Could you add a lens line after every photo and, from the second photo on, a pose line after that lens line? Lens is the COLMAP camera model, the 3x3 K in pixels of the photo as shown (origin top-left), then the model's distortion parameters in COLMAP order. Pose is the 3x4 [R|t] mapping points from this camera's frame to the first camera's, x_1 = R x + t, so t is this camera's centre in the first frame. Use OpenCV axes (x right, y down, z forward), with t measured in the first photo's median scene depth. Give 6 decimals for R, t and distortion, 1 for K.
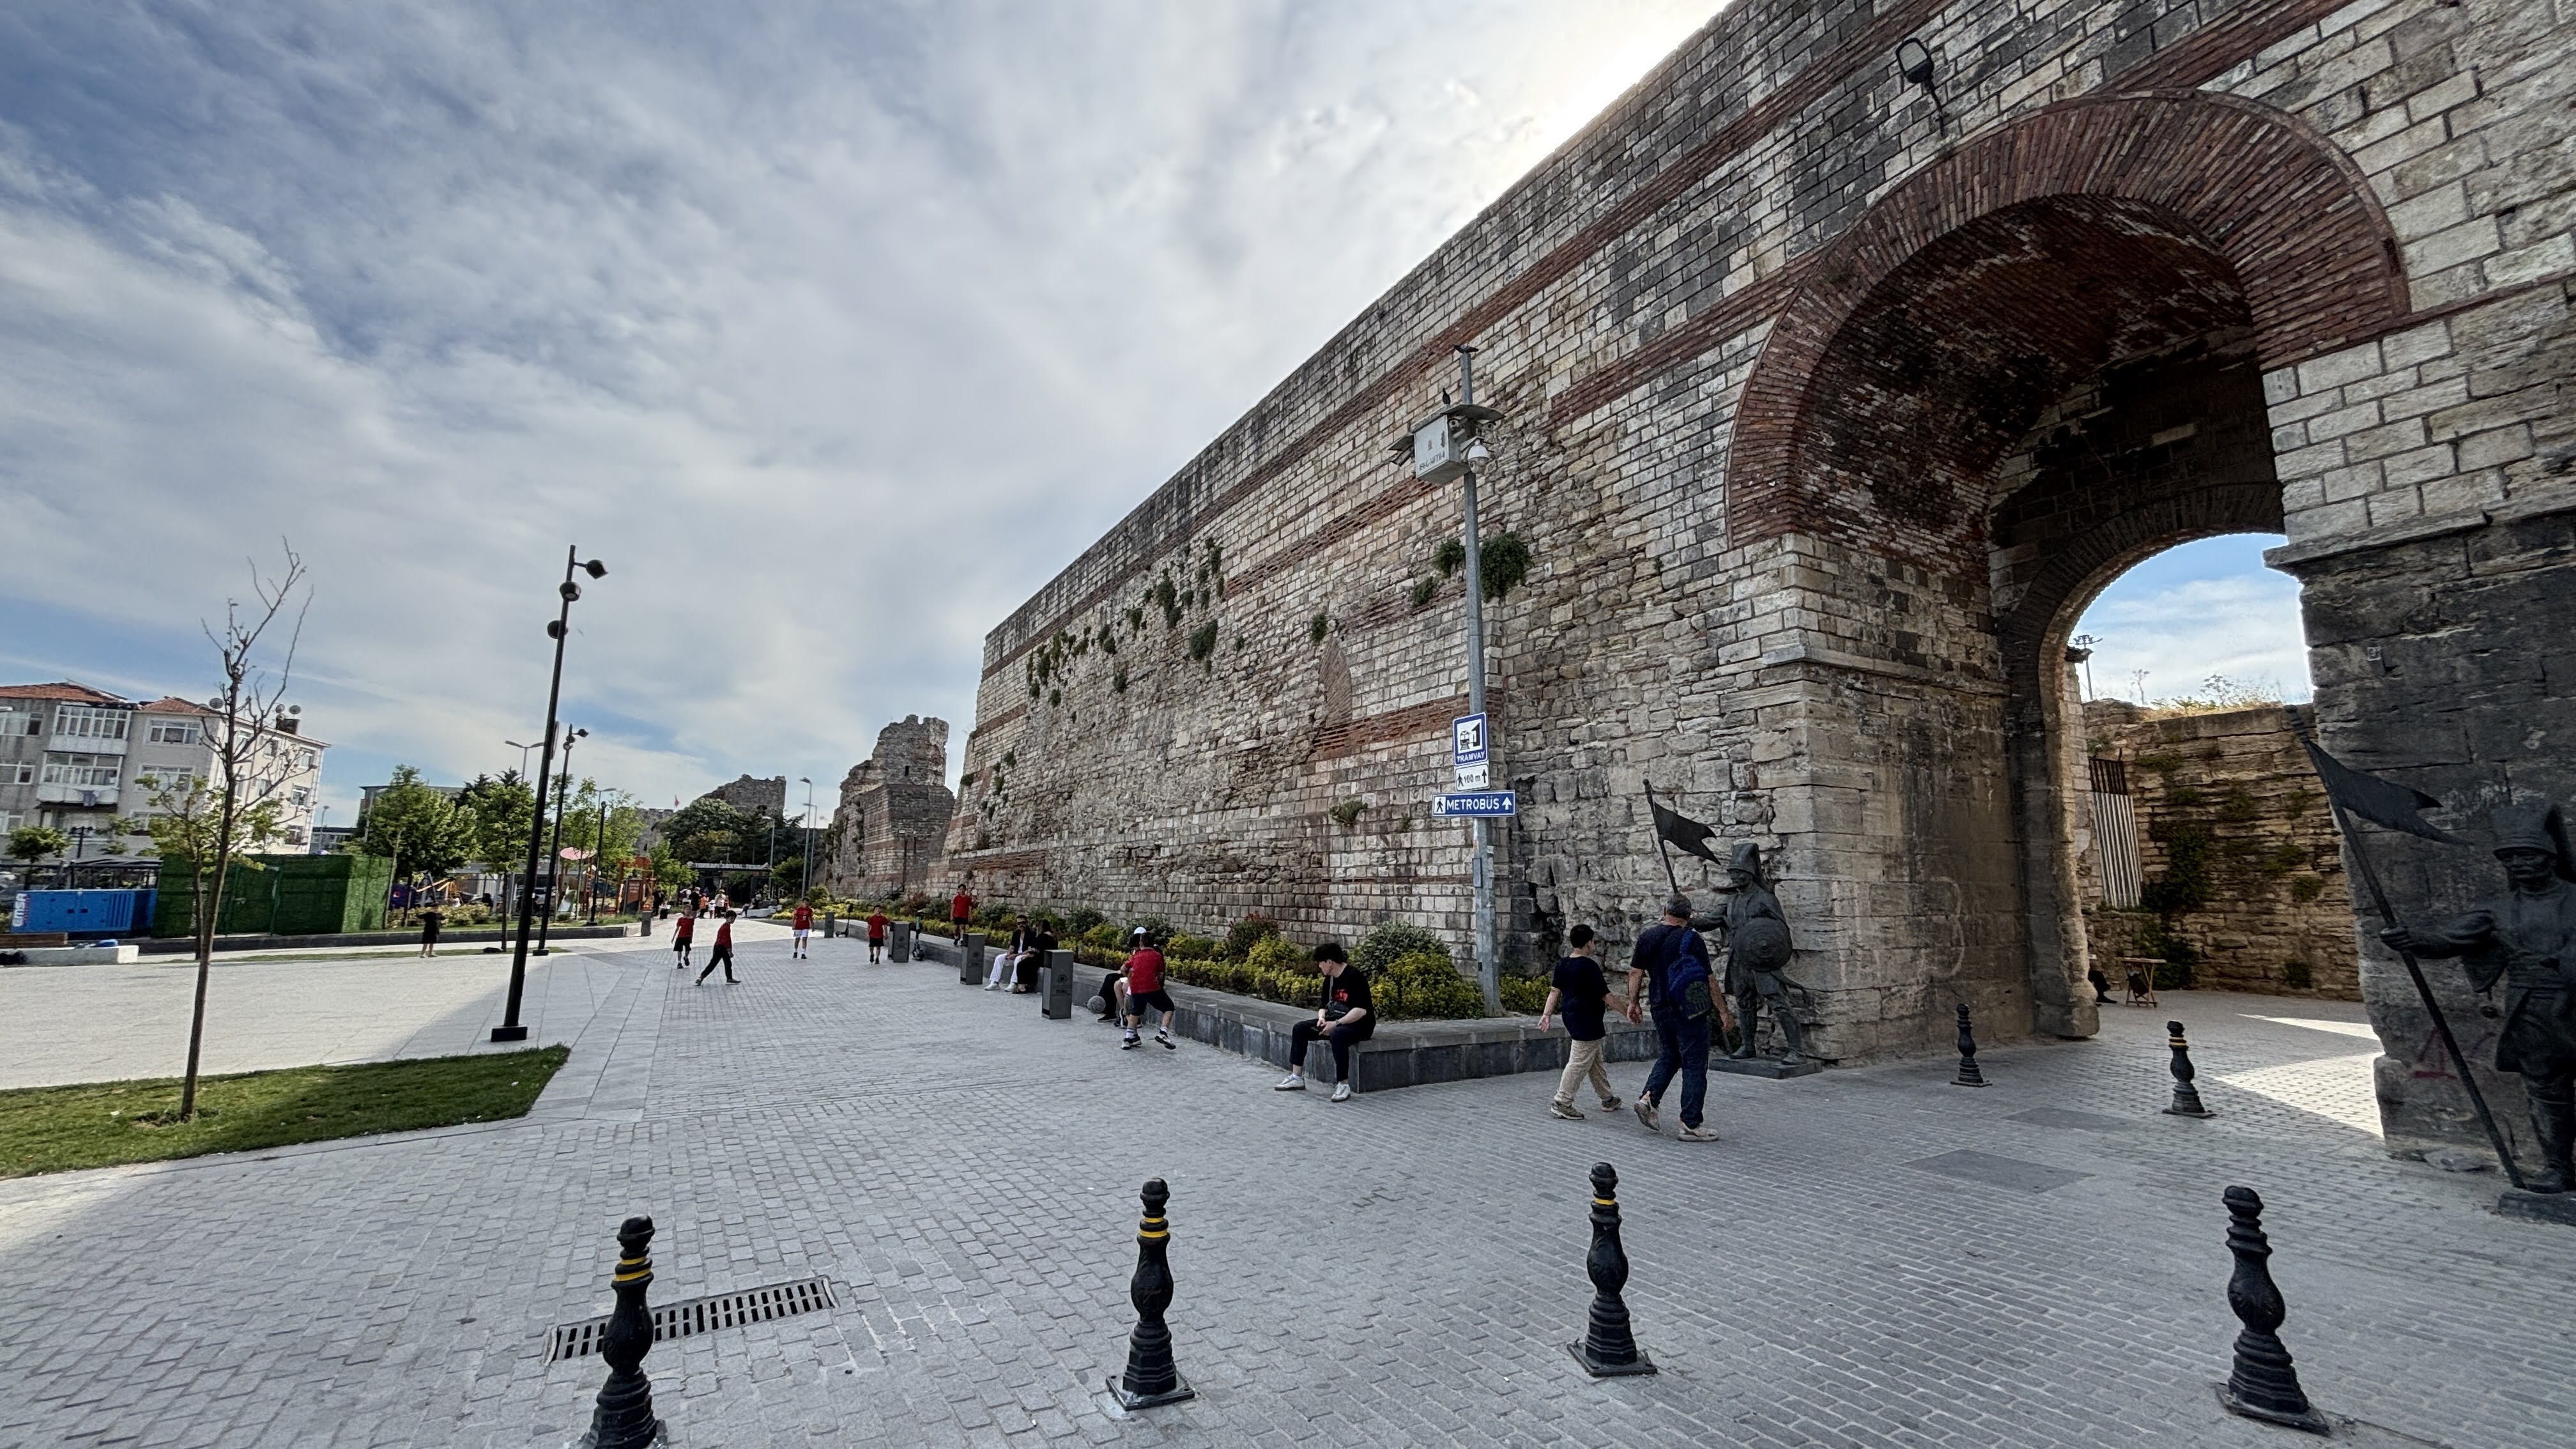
lens RADIAL K [[1006.3, 0, 1285.4], [0, 1006.3, 730.1], [0, 0, 1]] dist [0.002804, -0.000126]
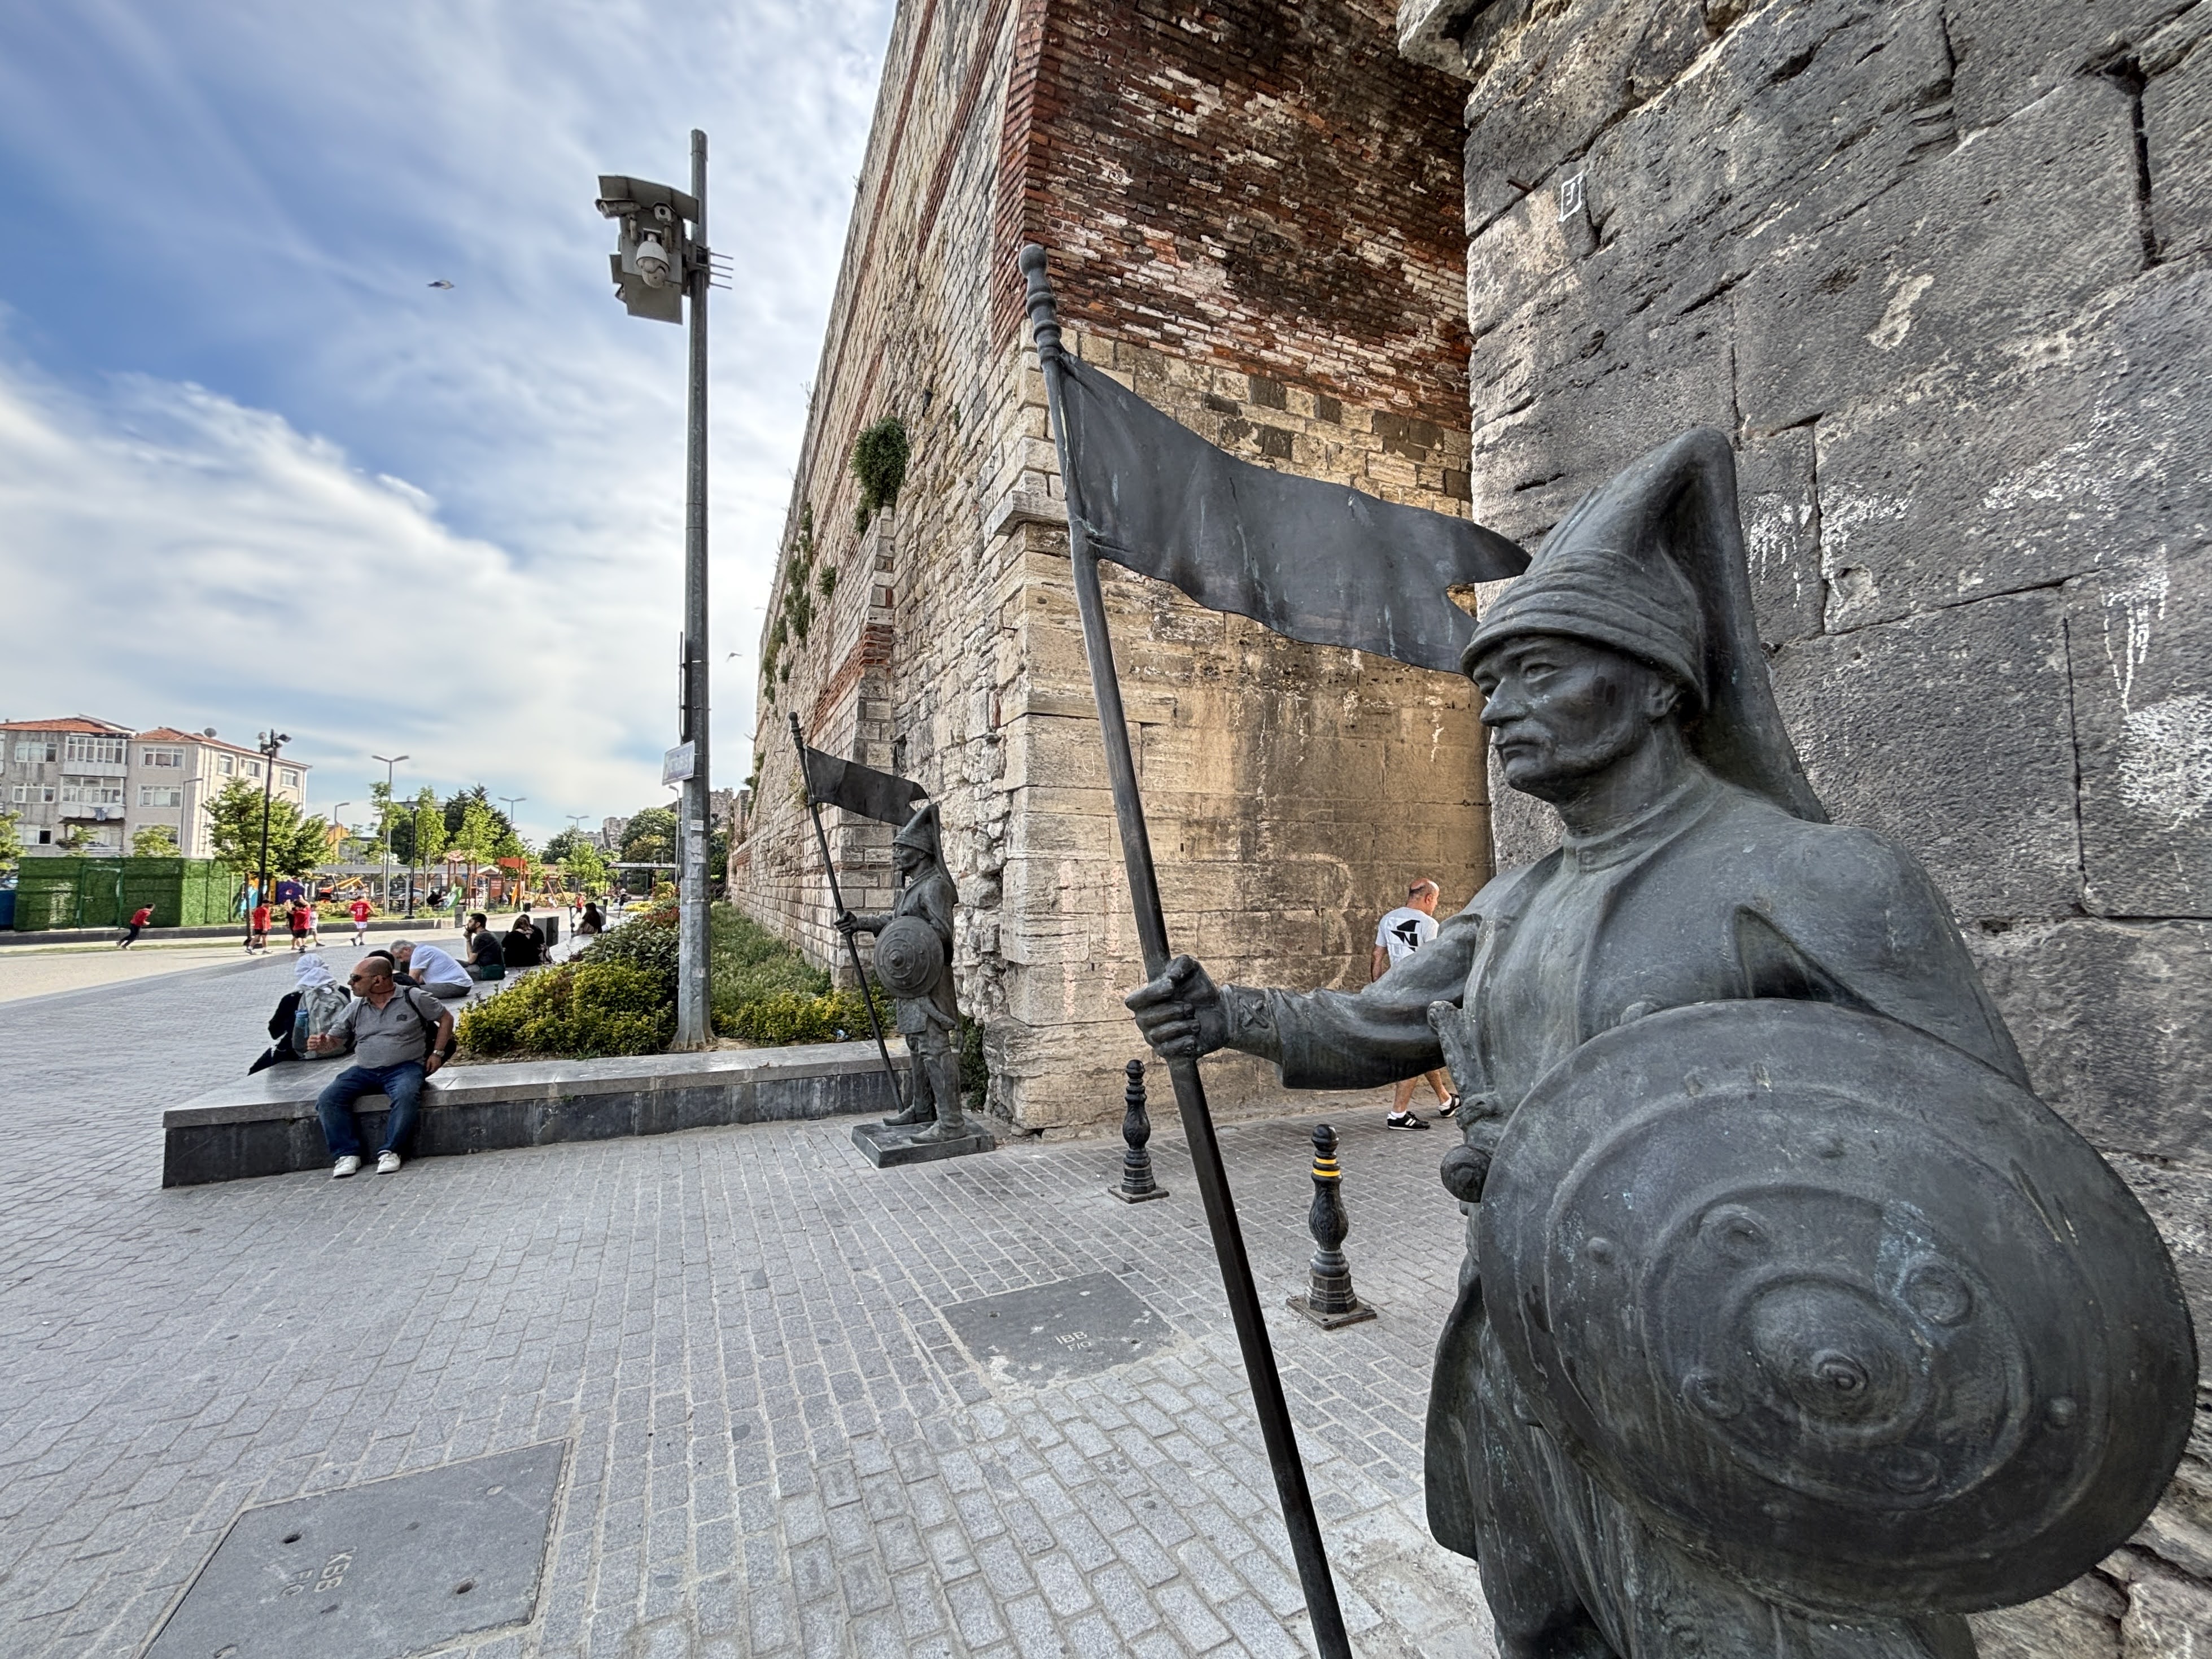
lens RADIAL K [[891.8, 0, 1107.6], [0, 891.8, 822.0], [0, 0, 1]] dist [0.007076, -0.000338]
pose [[0.993749, -0.014719, -0.110659, 0.569905], [0.024448, 0.995901, 0.087084, 0.068076], [0.108924, -0.089245, 0.990036, 0.390129]]
